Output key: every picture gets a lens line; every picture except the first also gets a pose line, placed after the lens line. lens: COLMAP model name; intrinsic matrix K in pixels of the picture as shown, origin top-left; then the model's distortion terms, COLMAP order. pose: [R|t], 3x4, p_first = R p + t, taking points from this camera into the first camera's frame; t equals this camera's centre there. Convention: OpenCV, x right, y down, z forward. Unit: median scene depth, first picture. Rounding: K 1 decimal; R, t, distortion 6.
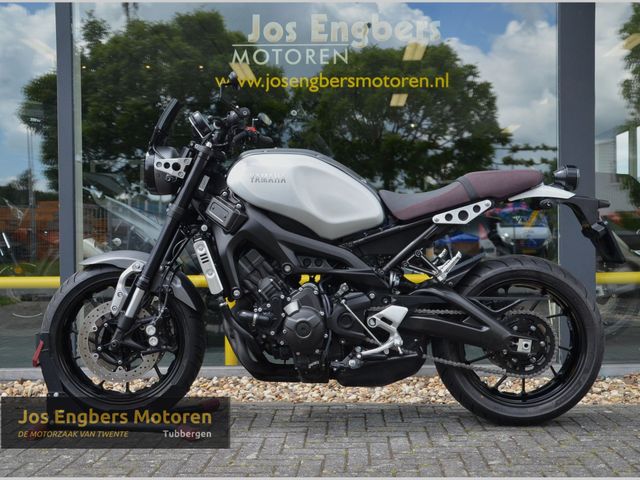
lens RADIAL K [[774.1, 0, 336.1], [0, 774.1, 250.3], [0, 0, 1]] dist [0.012309, 0.047581]
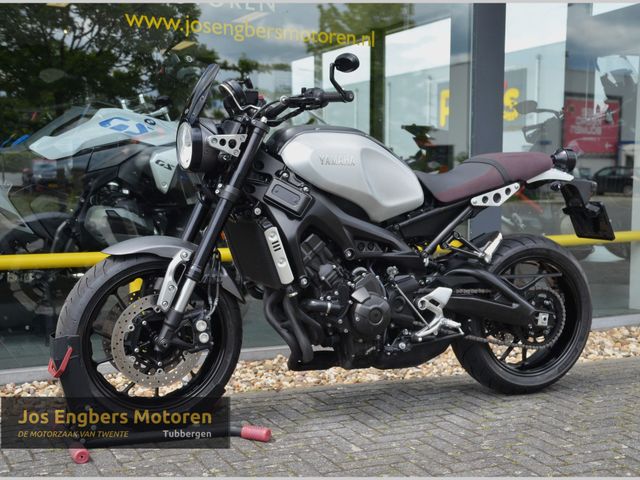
lens RADIAL K [[944.1, 0, 328.4], [0, 944.1, 254.2], [0, 0, 1]] dist [0.139100, 0.085207]
pose [[0.897910, -0.028167, 0.439276, -0.592001], [-0.004461, 0.997317, 0.073068, -0.060934], [-0.440156, -0.067568, 0.895376, -0.041437]]
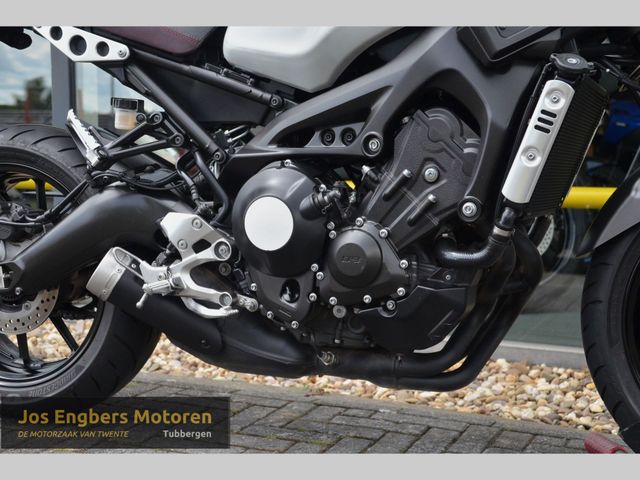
lens RADIAL K [[915.5, 0, 348.2], [0, 915.5, 240.8], [0, 0, 1]] dist [0.163038, 0.084261]
pose [[0.936130, 0.054033, -0.347477, 0.250868], [-0.030029, 0.996798, 0.074104, 0.036022], [0.350369, -0.058936, 0.934756, 0.446848]]
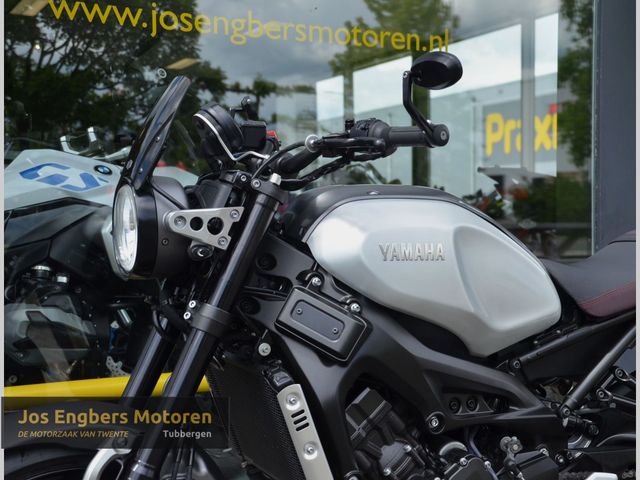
lens RADIAL K [[1067.4, 0, 373.1], [0, 1067.4, 255.4], [0, 0, 1]] dist [0.205541, 0.046939]
pose [[0.891688, -0.019446, 0.452232, -0.416532], [0.005530, 0.999470, 0.032074, -0.110175], [-0.452616, -0.026099, 0.891324, 0.371718]]
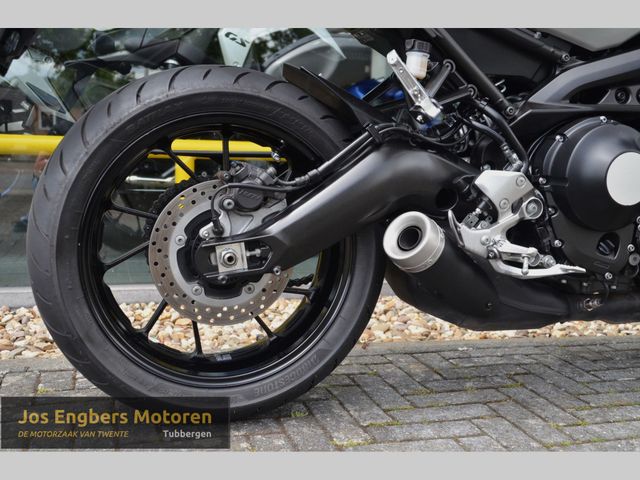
lens RADIAL K [[723.9, 0, 312.6], [0, 723.9, 249.1], [0, 0, 1]] dist [-0.012293, 0.031230]
pose [[0.954023, -0.004286, 0.299701, -0.313463], [-0.034339, 0.991751, 0.123493, 0.063306], [-0.297758, -0.128107, 0.946007, 0.584316]]
